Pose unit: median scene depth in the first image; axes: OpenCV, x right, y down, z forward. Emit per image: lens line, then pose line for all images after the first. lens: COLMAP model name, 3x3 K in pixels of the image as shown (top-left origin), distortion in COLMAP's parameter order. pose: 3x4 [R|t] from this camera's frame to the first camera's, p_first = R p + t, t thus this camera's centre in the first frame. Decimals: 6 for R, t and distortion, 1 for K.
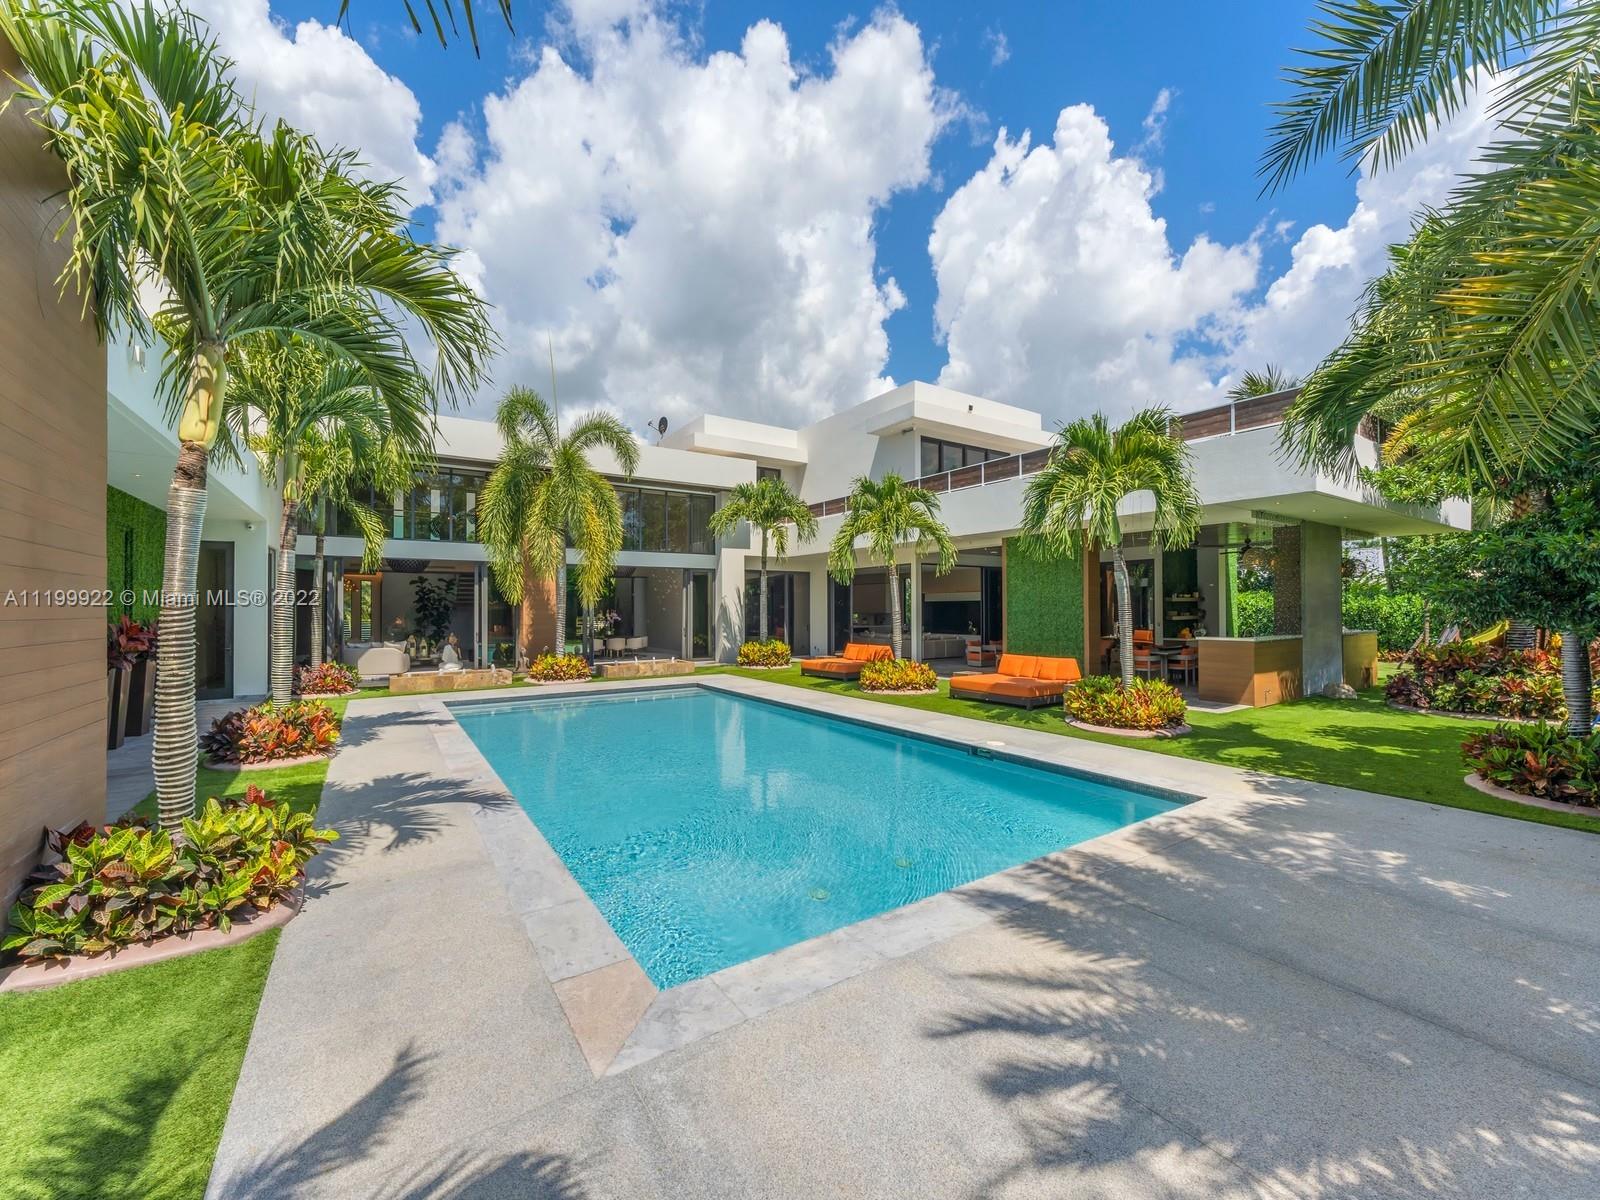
lens RADIAL K [[644.1, 0, 804.5], [0, 644.1, 598.3], [0, 0, 1]] dist [0.006793, -0.001269]
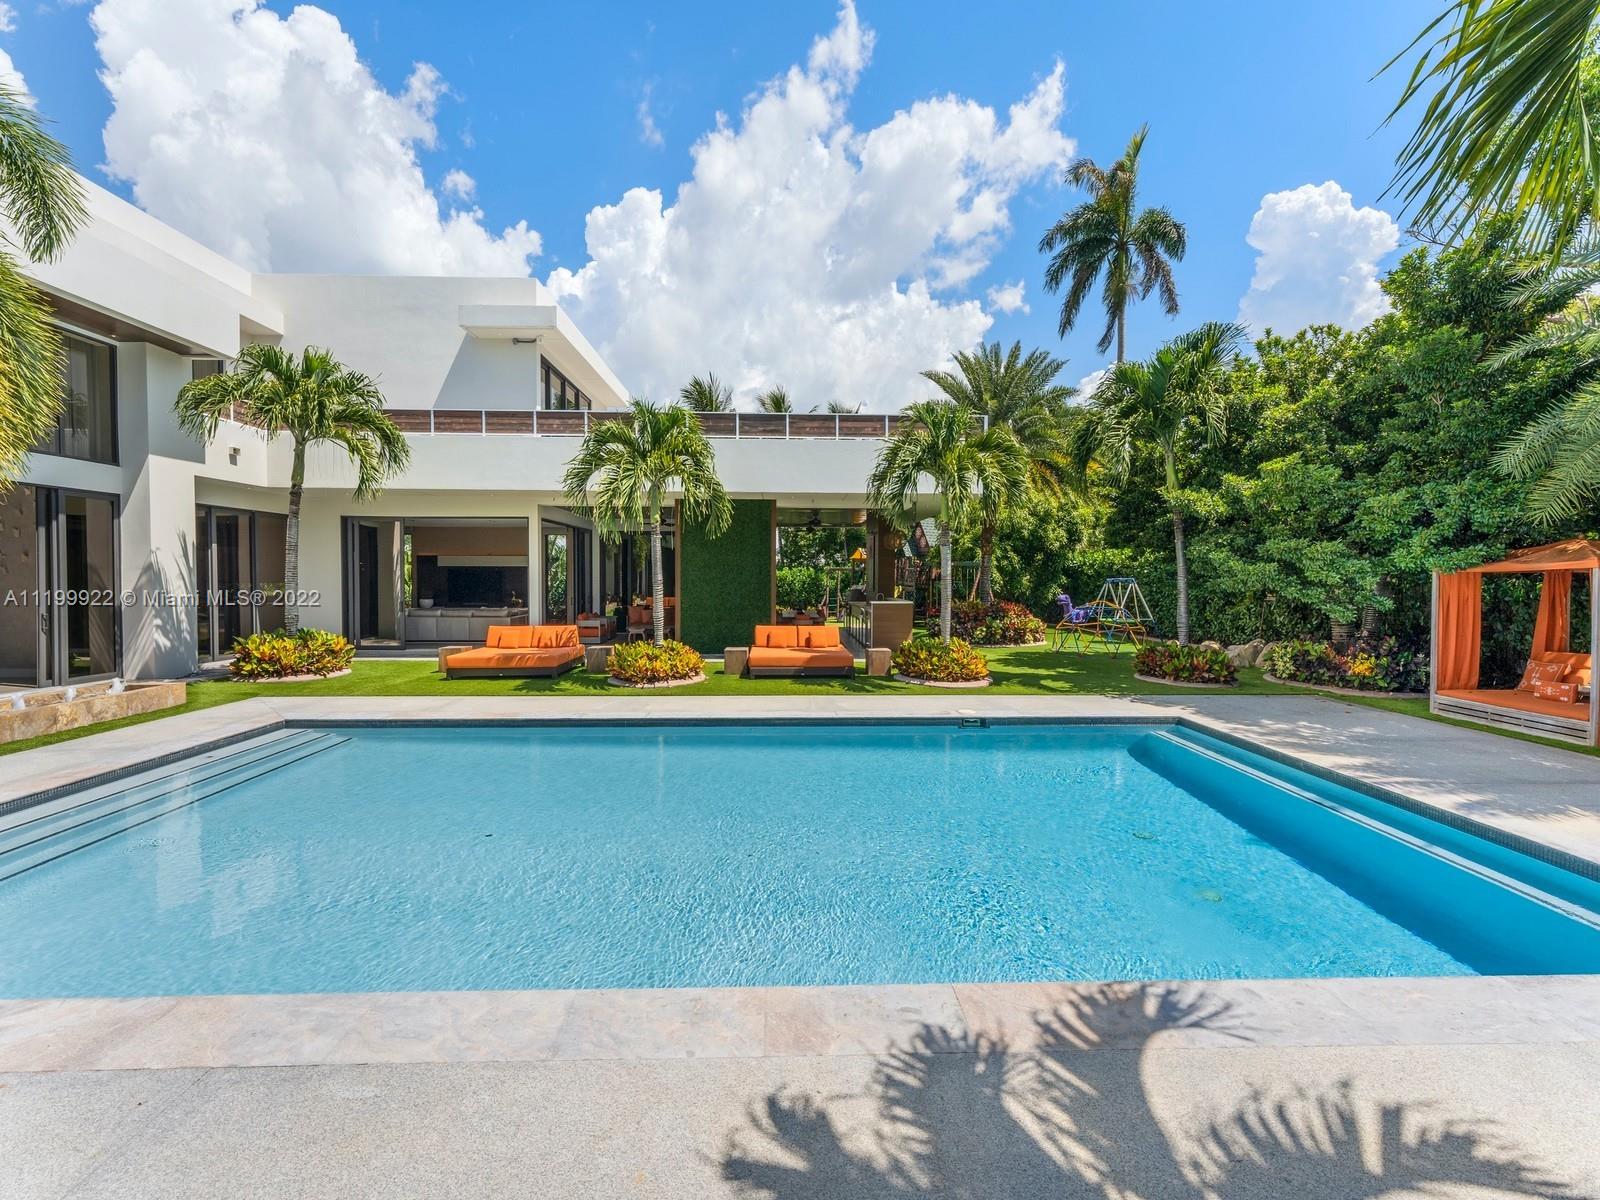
lens RADIAL K [[644.1, 0, 802.1], [0, 644.1, 590.6], [0, 0, 1]] dist [0.006793, -0.001269]
pose [[0.528372, -0.015720, 0.848867, -0.429559], [-0.019074, 0.999356, 0.030379, 0.004960], [-0.848799, -0.032243, 0.527732, 0.423424]]
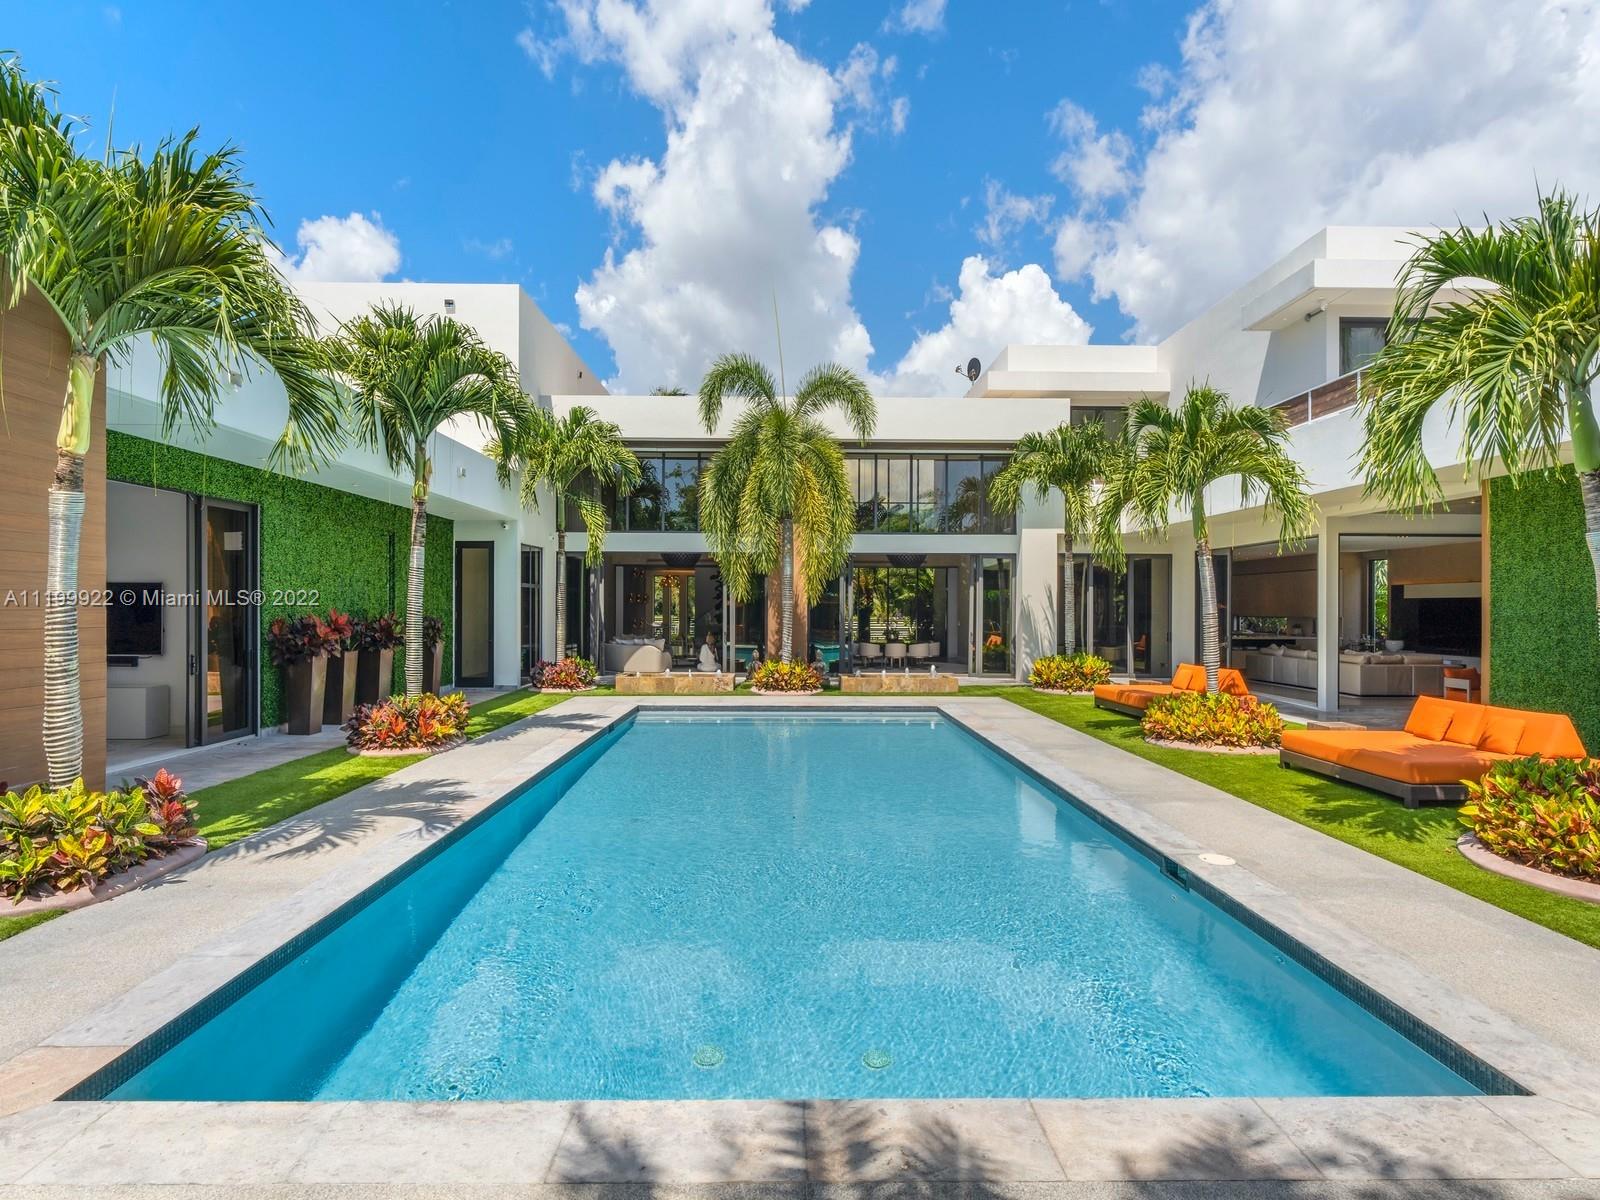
lens RADIAL K [[788.3, 0, 799.9], [0, 788.3, 609.6], [0, 0, 1]] dist [-0.009747, -0.004674]
pose [[0.837151, 0.009199, -0.546895, 0.219679], [0.001011, 0.999831, 0.018364, 0.002244], [0.546972, -0.015926, 0.837000, 0.165812]]
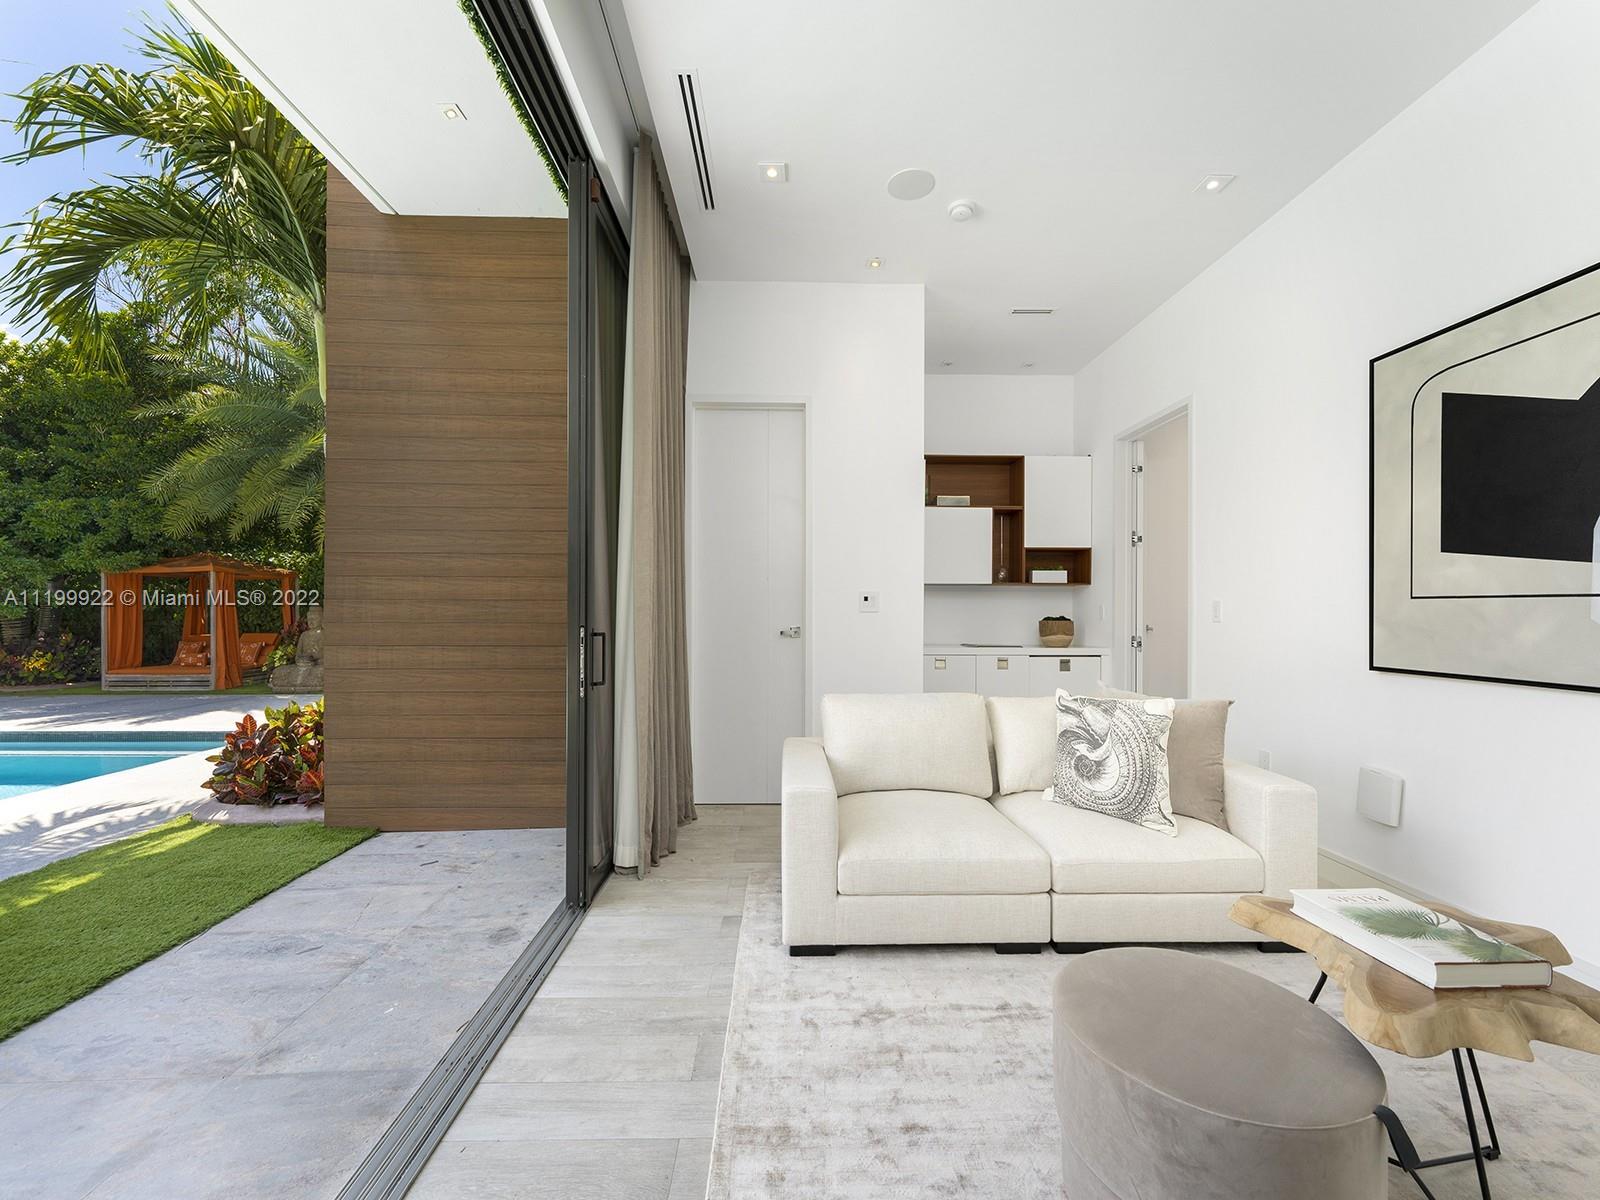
lens RADIAL K [[644.1, 0, 797.0], [0, 644.1, 610.7], [0, 0, 1]] dist [0.006793, -0.001269]
pose [[-0.842948, 0.003920, 0.537980, -0.694714], [-0.007711, 0.999783, -0.019367, 0.053653], [-0.537939, -0.020474, -0.842735, 0.436797]]
